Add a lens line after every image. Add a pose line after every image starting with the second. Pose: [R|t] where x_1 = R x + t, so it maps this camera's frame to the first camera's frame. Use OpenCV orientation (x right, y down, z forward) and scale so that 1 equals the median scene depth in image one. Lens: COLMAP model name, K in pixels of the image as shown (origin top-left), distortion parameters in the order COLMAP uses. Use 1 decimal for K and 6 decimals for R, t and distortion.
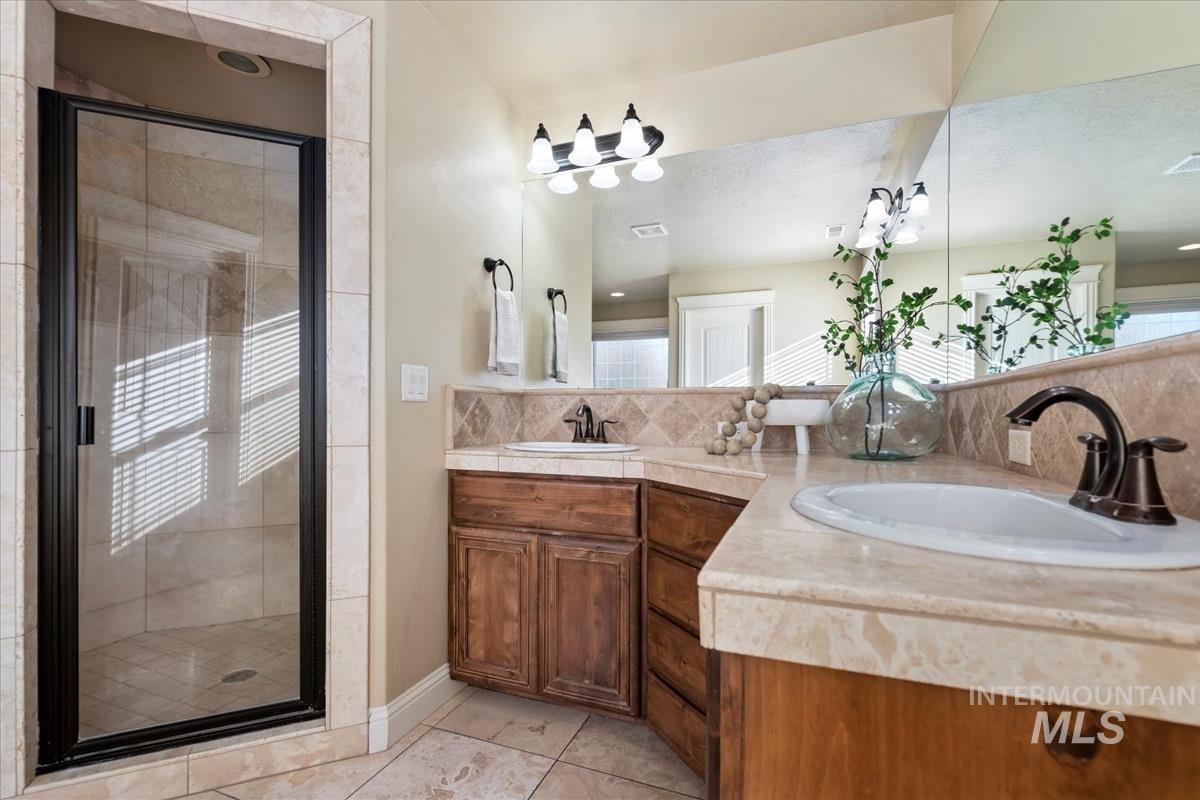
lens RADIAL K [[523.4, 0, 603.4], [0, 523.4, 416.7], [0, 0, 1]] dist [0.001754, -0.001137]
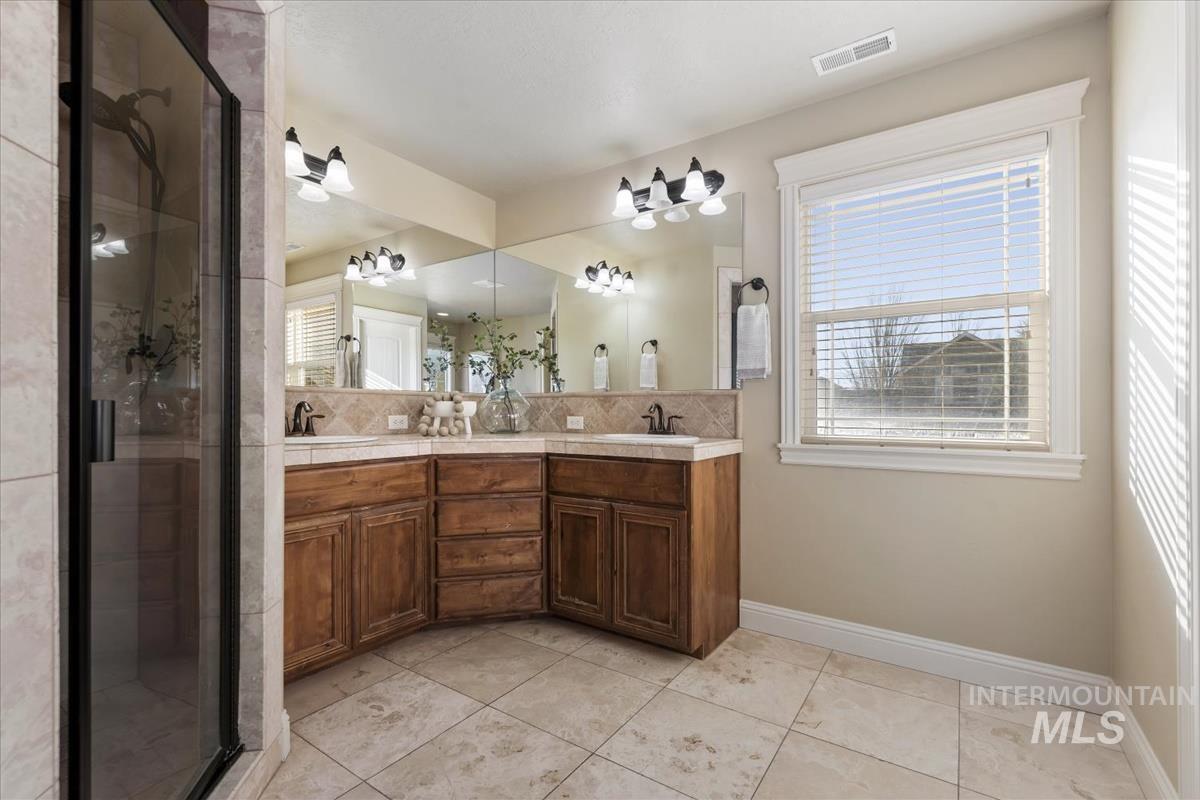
lens RADIAL K [[523.4, 0, 606.7], [0, 523.4, 407.4], [0, 0, 1]] dist [0.001754, -0.001137]
pose [[0.225537, 0.003139, 0.974229, -1.132990], [0.002231, 0.999991, -0.003739, -0.005525], [-0.974232, 0.003017, 0.225528, 0.177110]]
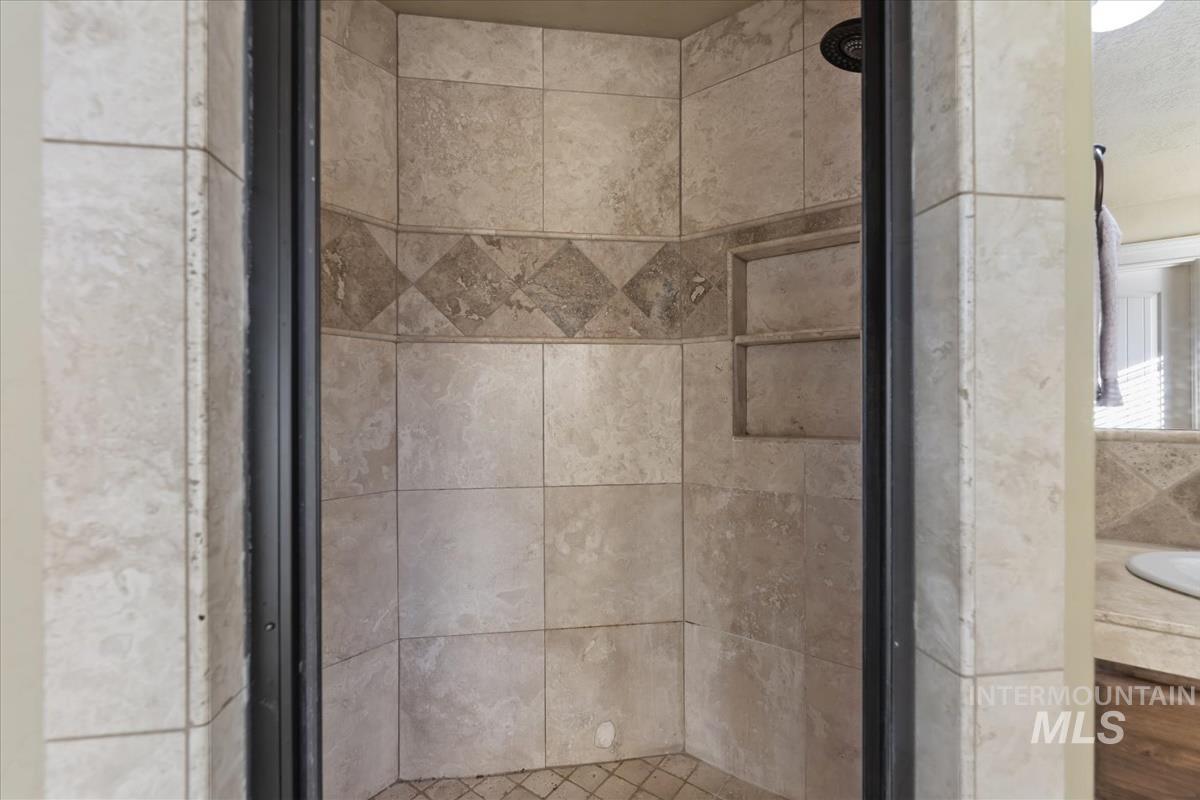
lens RADIAL K [[523.4, 0, 600.5], [0, 523.4, 409.3], [0, 0, 1]] dist [0.001754, -0.001137]
pose [[0.961018, -0.006204, -0.276416, -0.570840], [0.005195, 0.999977, -0.004382, -0.092773], [0.276437, 0.002775, 0.961028, 0.551722]]
